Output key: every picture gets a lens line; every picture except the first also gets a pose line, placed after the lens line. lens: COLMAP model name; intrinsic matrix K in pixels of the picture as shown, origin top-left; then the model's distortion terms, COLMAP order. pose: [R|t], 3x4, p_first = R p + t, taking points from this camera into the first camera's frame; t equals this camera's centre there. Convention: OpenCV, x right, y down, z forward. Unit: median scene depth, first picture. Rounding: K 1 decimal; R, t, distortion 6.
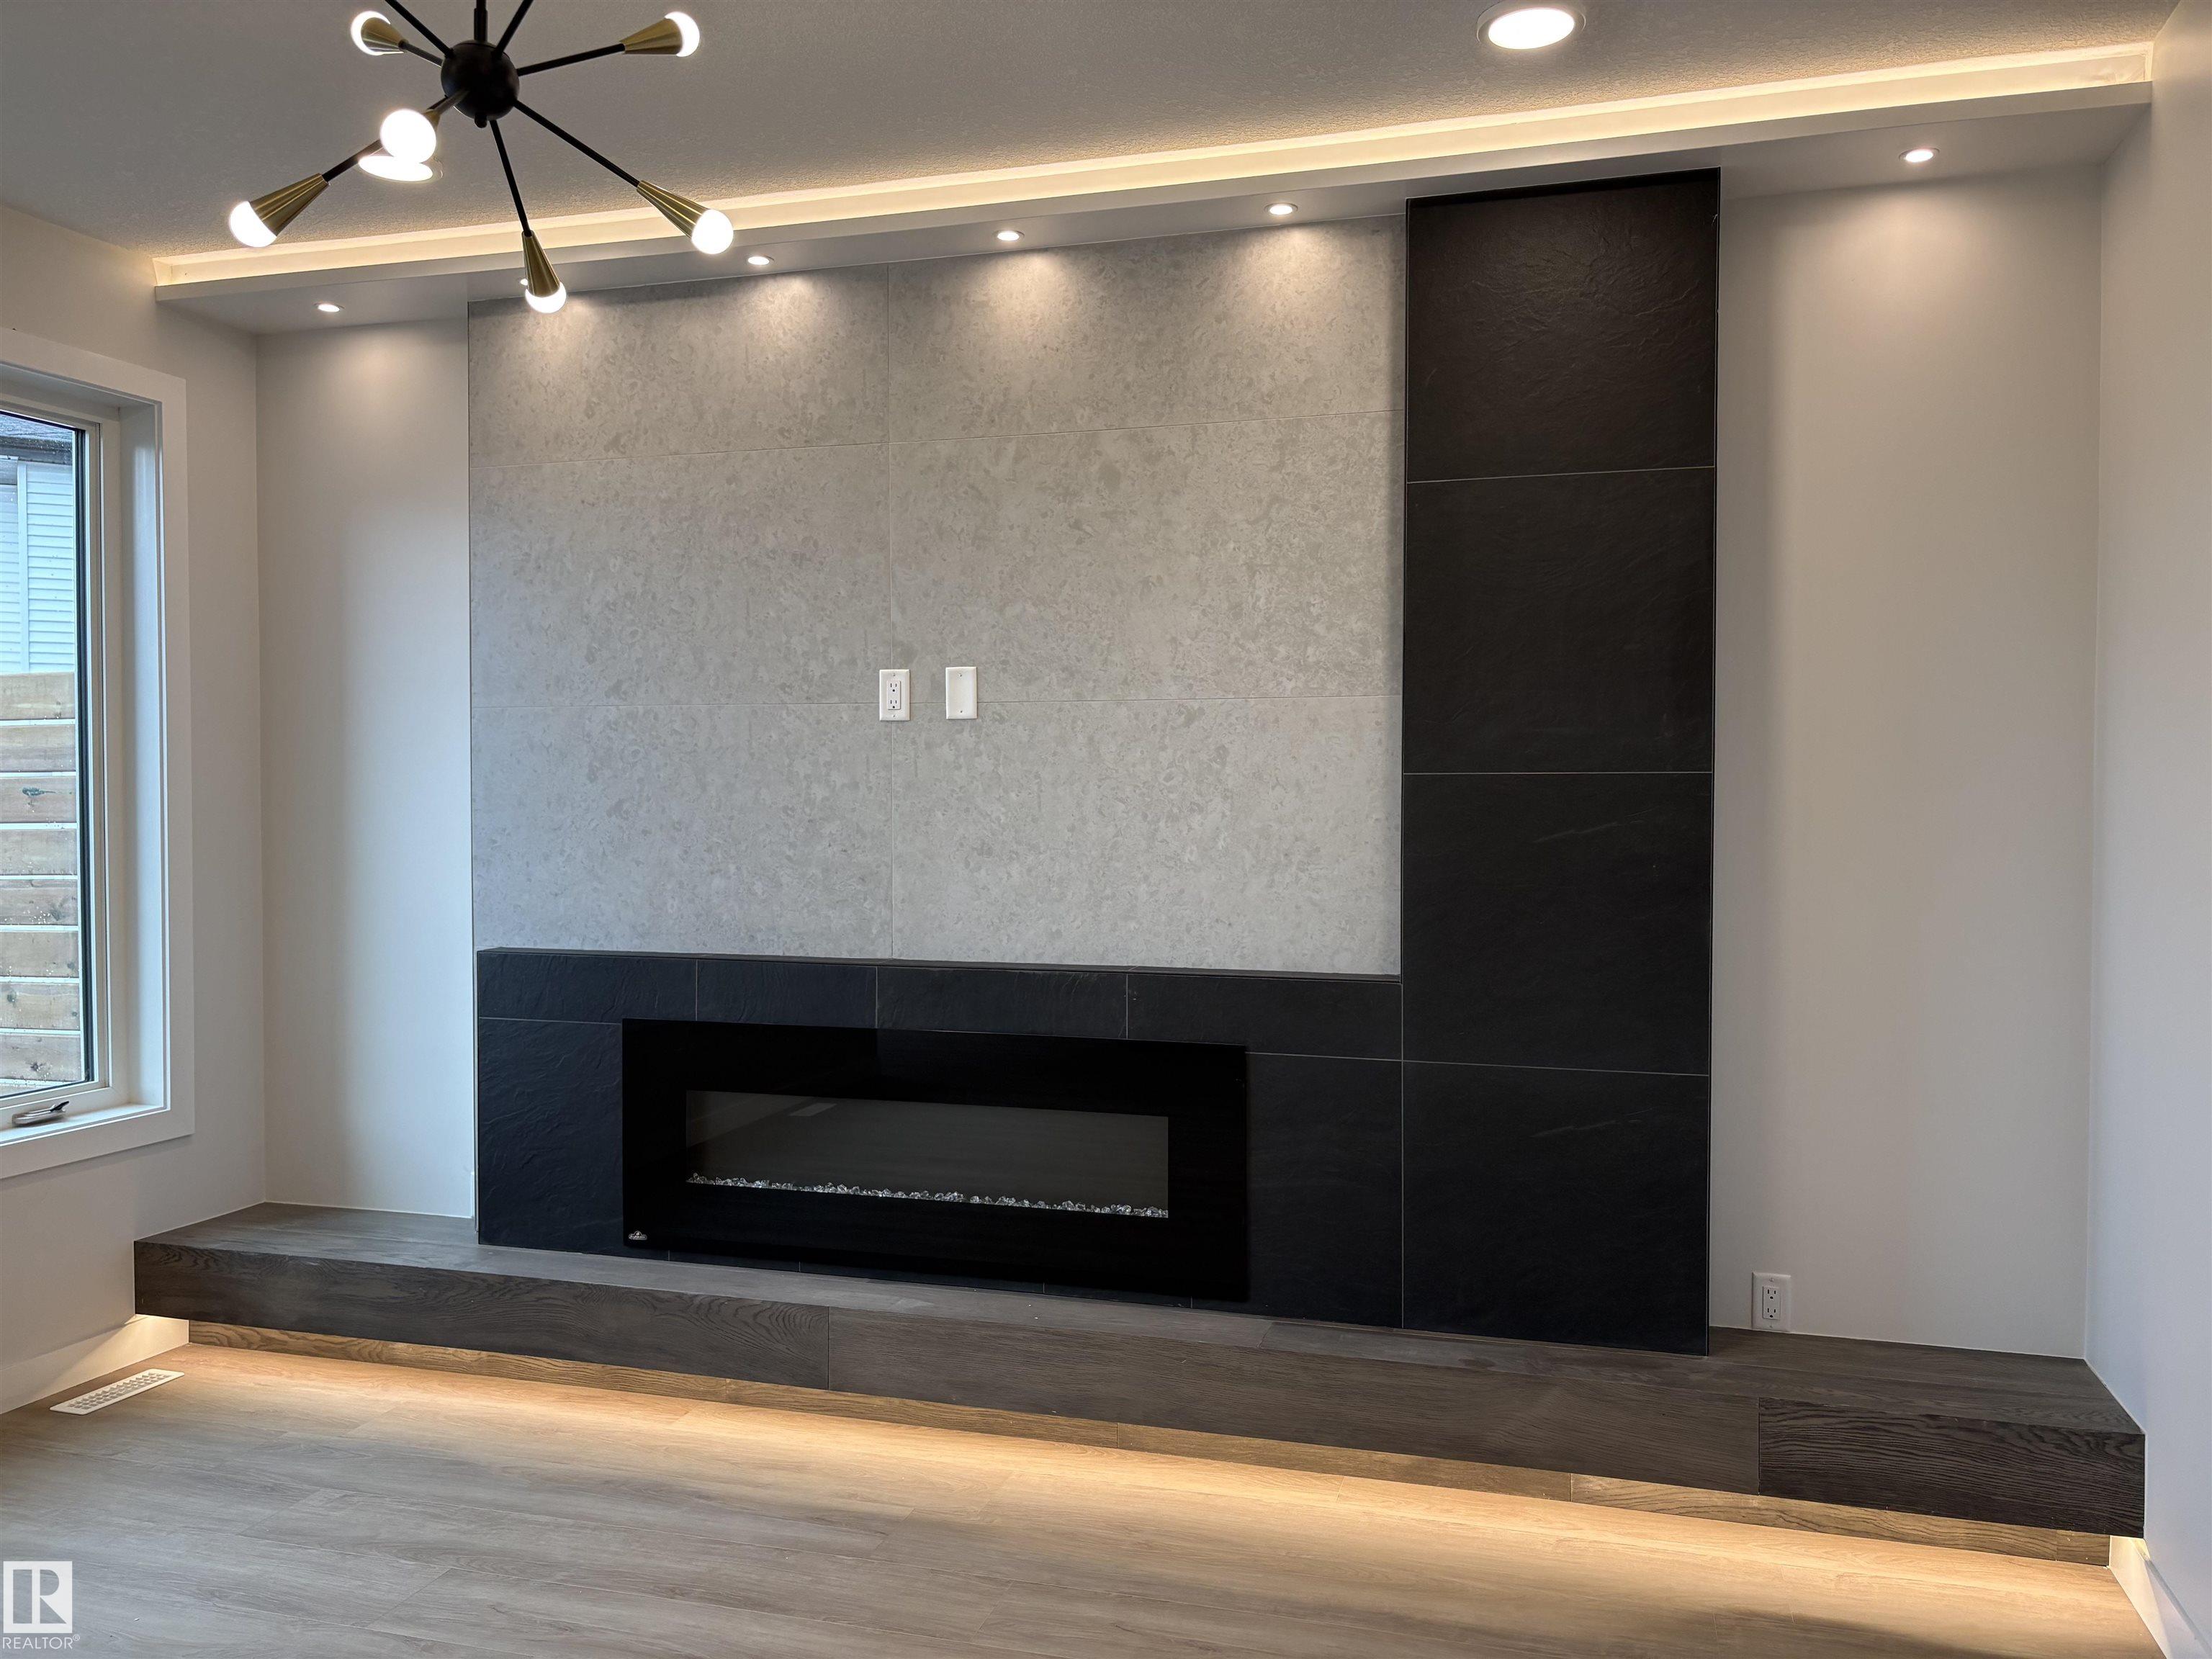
lens RADIAL K [[1872.9, 0, 1036.5], [0, 1872.9, 841.8], [0, 0, 1]] dist [0.003532, -0.000170]
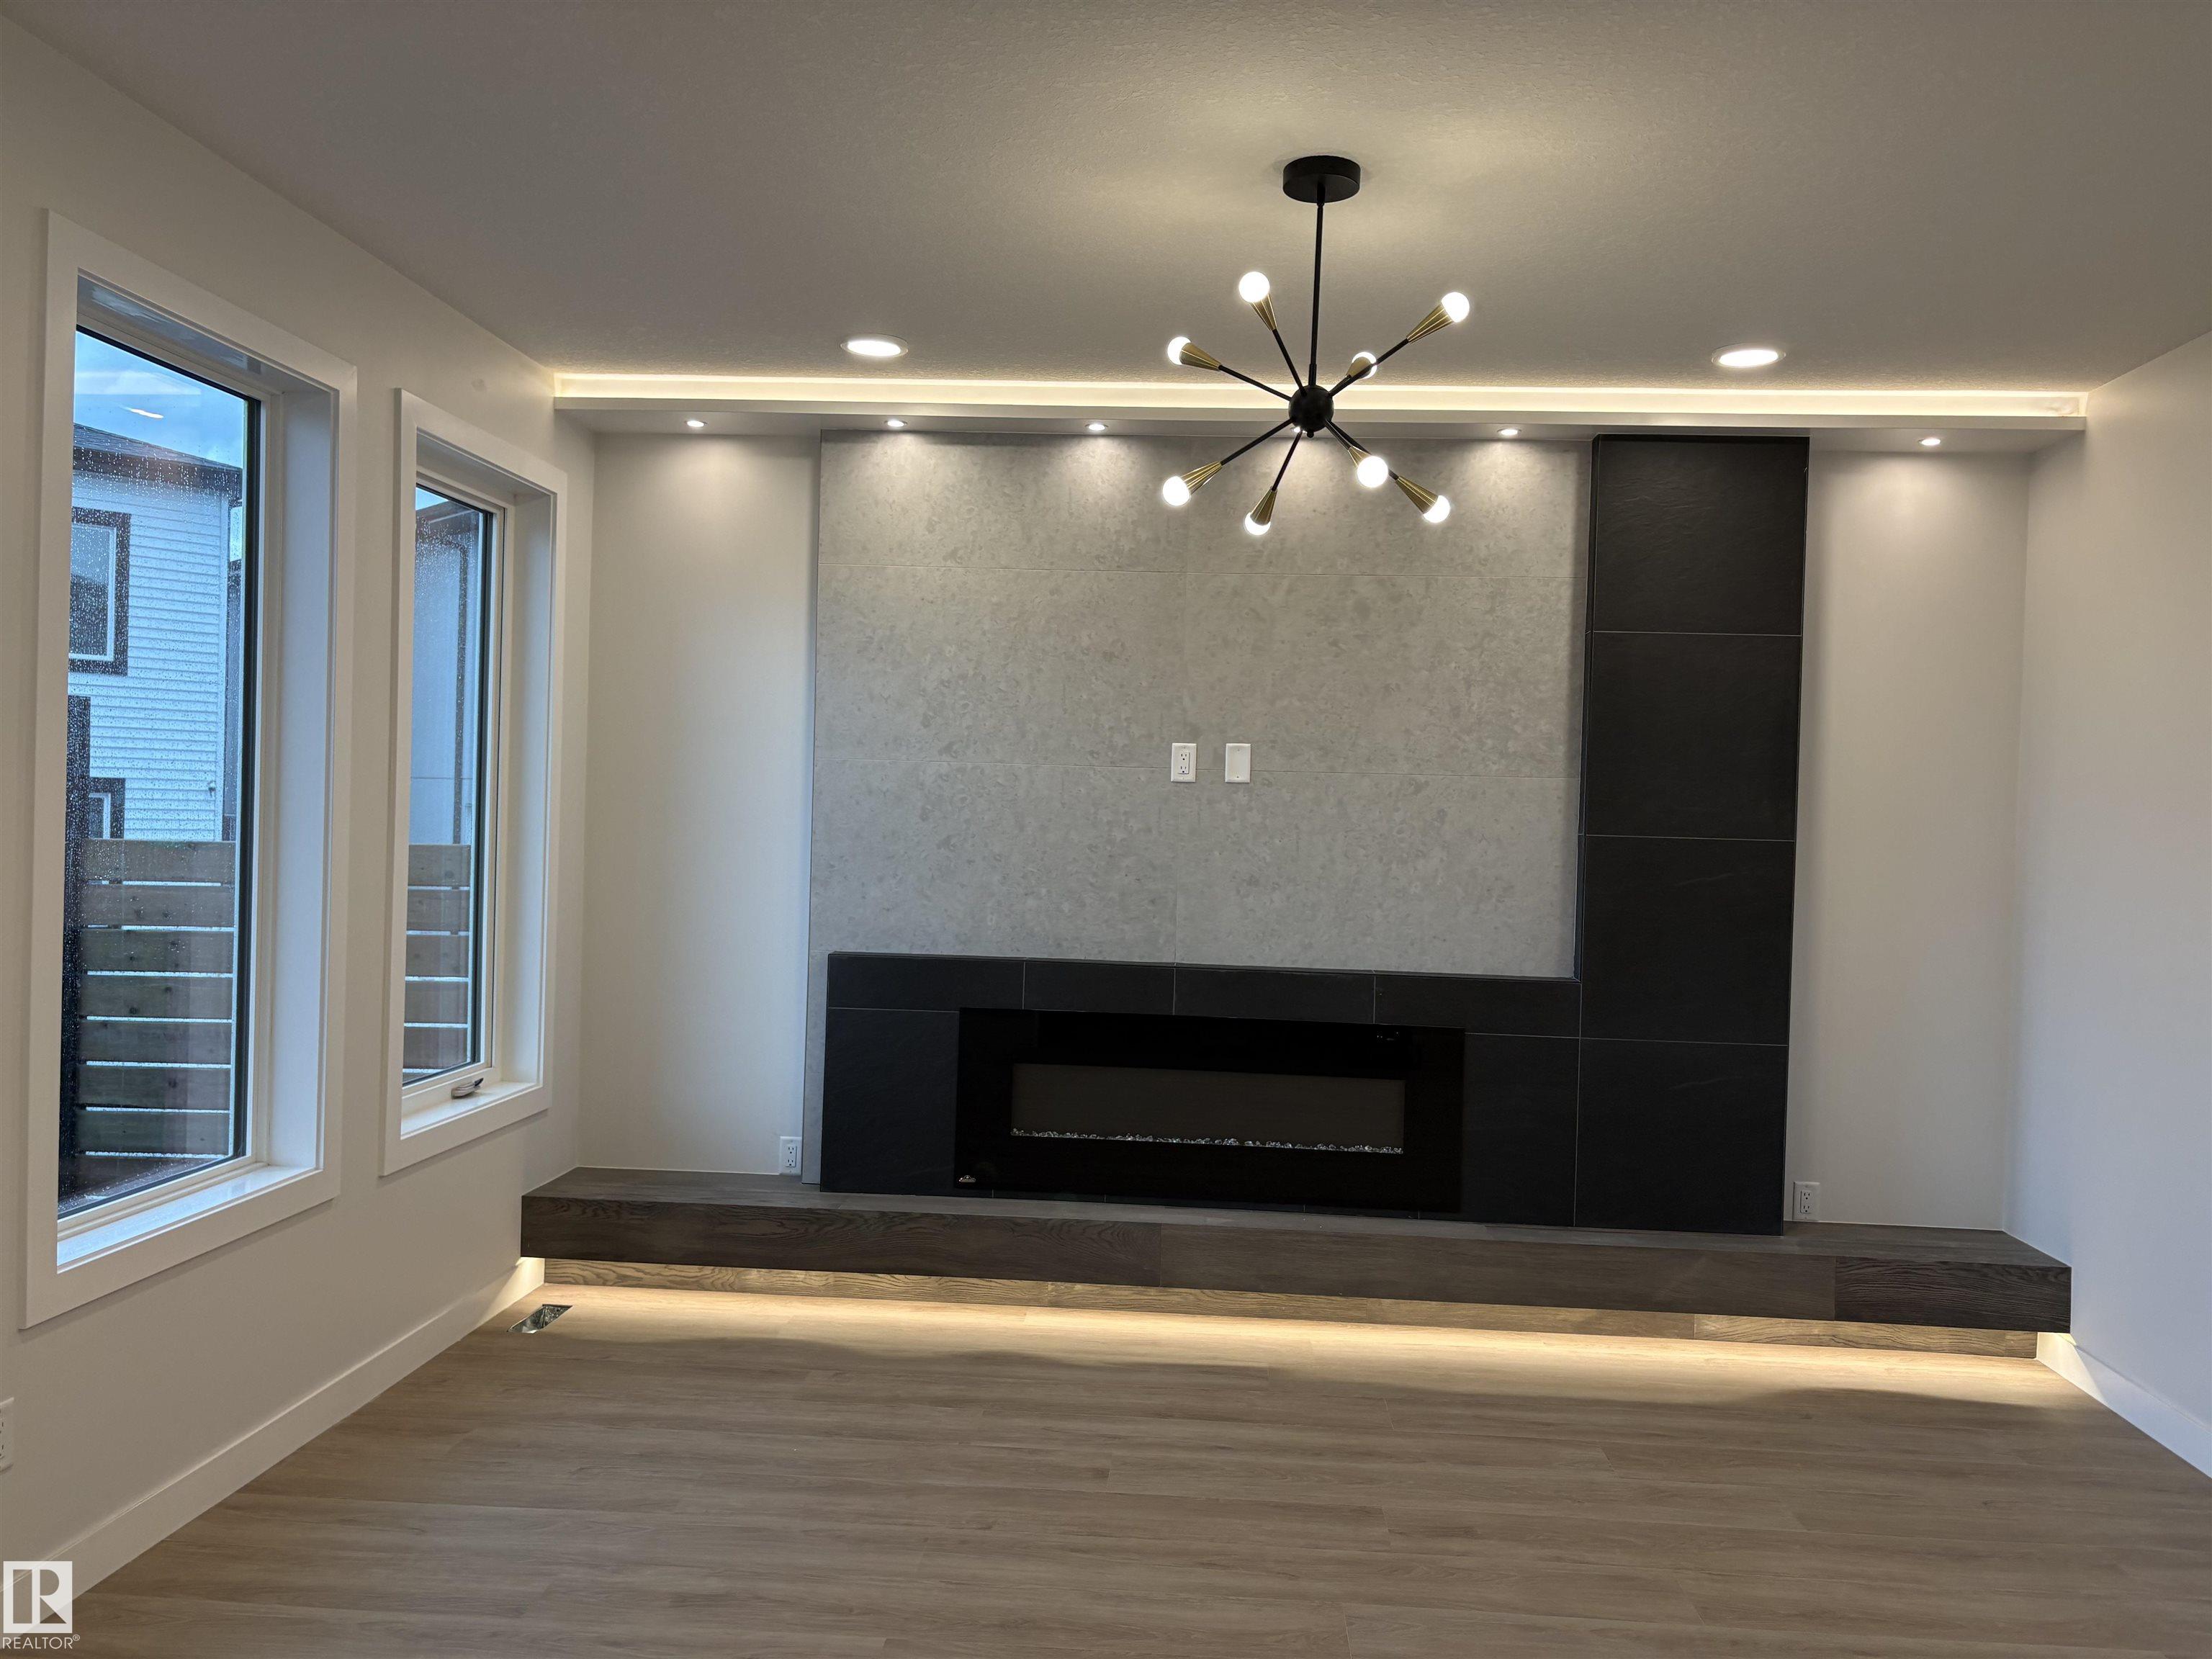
lens RADIAL K [[1872.9, 0, 1106.6], [0, 1872.9, 833.2], [0, 0, 1]] dist [0.003532, -0.000170]
pose [[0.973055, 0.021991, 0.229521, -0.452070], [-0.019767, 0.999733, -0.011988, -0.012462], [-0.229723, 0.007128, 0.973230, -0.282157]]
